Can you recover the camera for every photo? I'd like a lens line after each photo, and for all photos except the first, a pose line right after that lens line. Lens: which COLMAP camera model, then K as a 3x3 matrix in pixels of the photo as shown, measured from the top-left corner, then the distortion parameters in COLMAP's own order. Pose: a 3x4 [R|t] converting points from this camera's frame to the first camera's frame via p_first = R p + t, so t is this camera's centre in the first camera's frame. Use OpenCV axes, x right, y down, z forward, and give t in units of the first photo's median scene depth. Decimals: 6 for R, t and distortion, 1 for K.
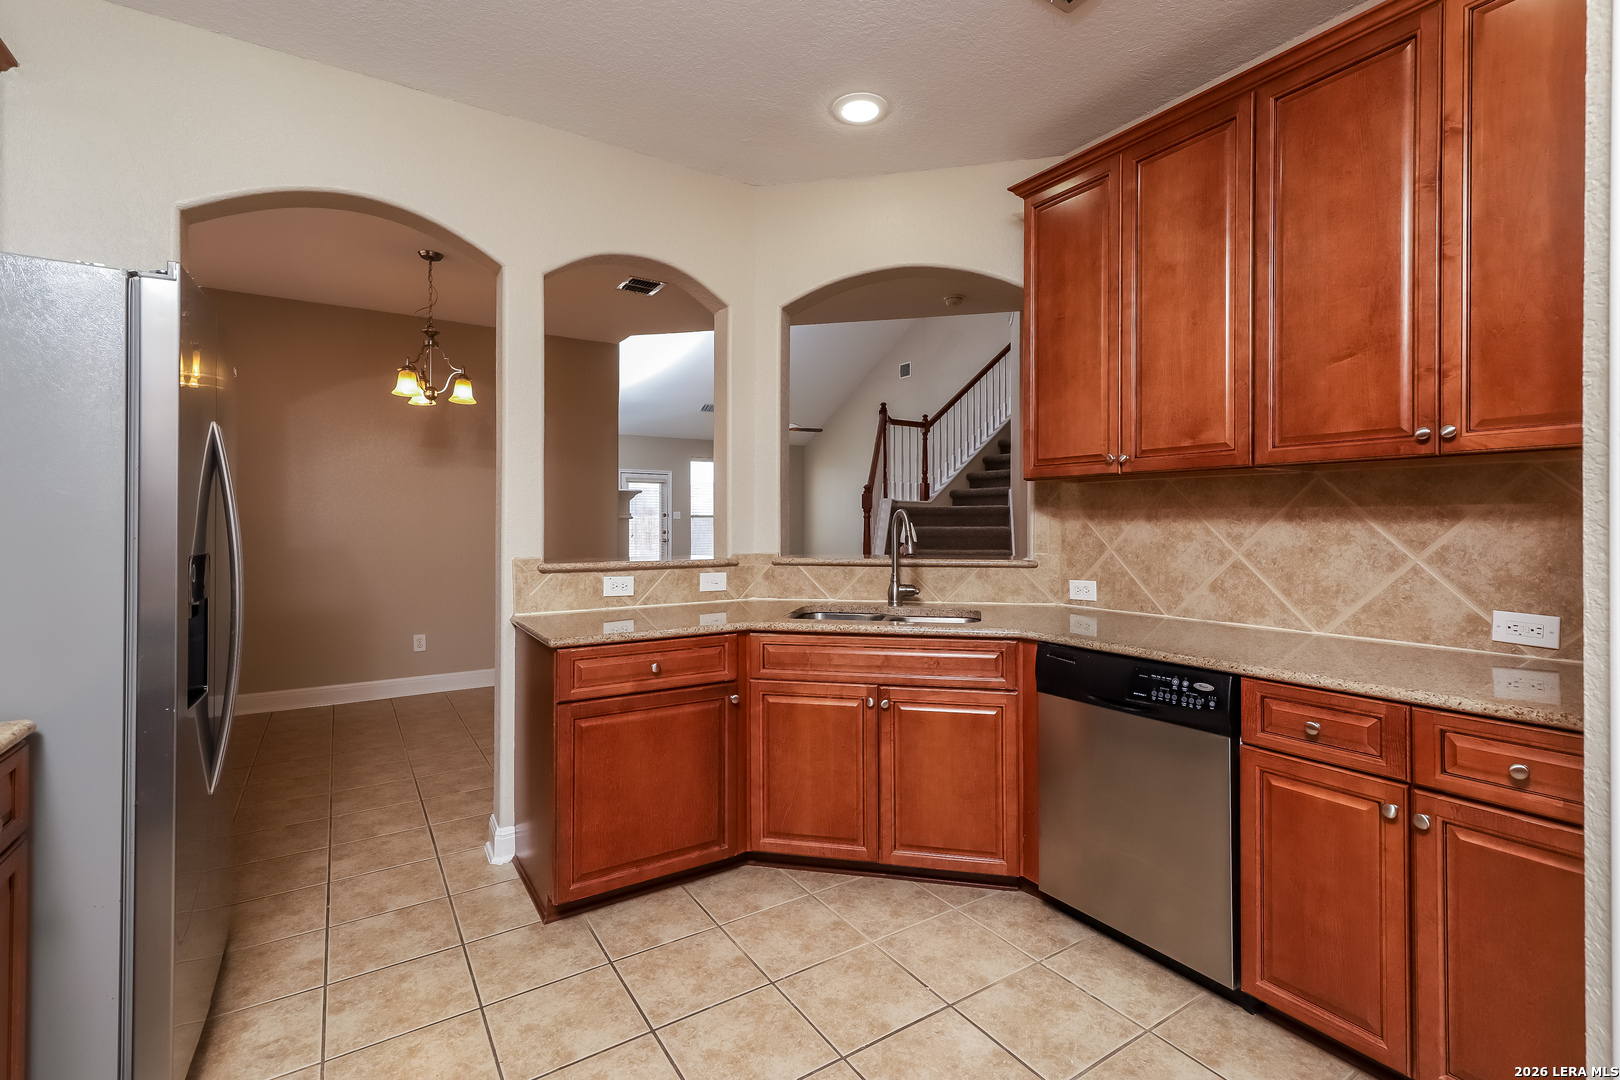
lens RADIAL K [[724.5, 0, 807.1], [0, 724.5, 527.5], [0, 0, 1]] dist [0.001965, 0.000156]
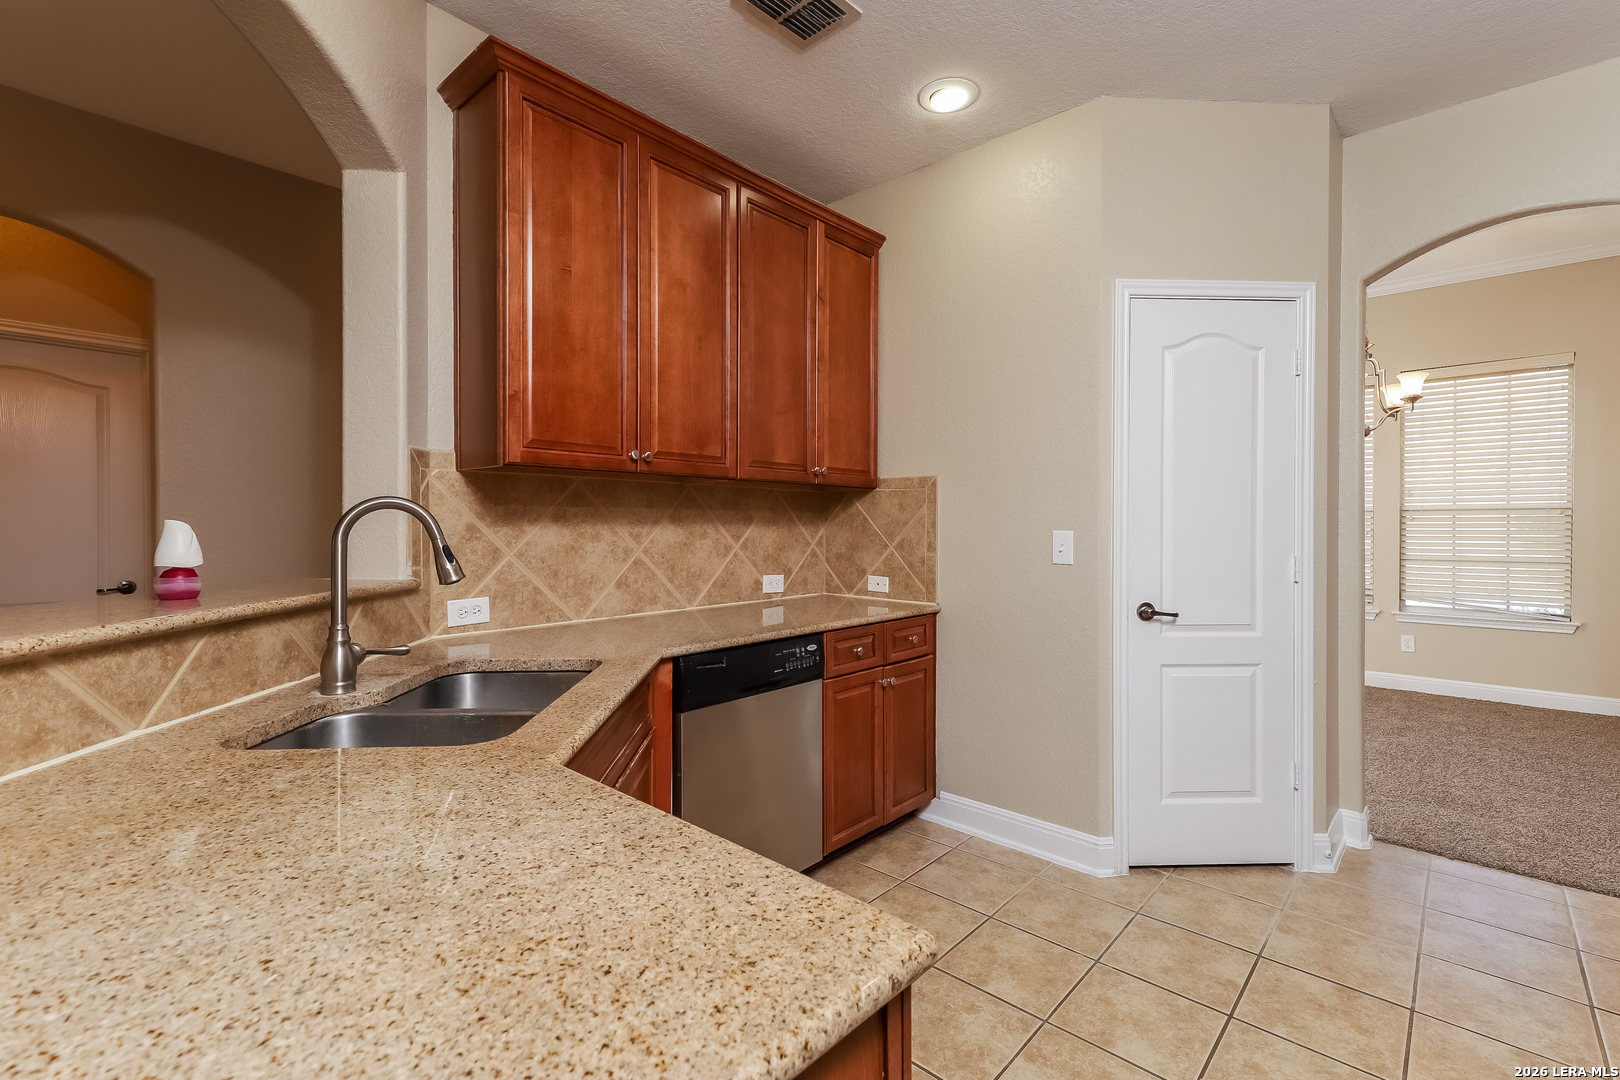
lens RADIAL K [[724.5, 0, 801.4], [0, 724.5, 533.1], [0, 0, 1]] dist [0.001965, 0.000156]
pose [[-0.277195, -0.005580, 0.960798, -0.540720], [0.009958, 0.999913, 0.008680, 0.001182], [-0.960762, 0.011973, -0.277115, 1.055990]]
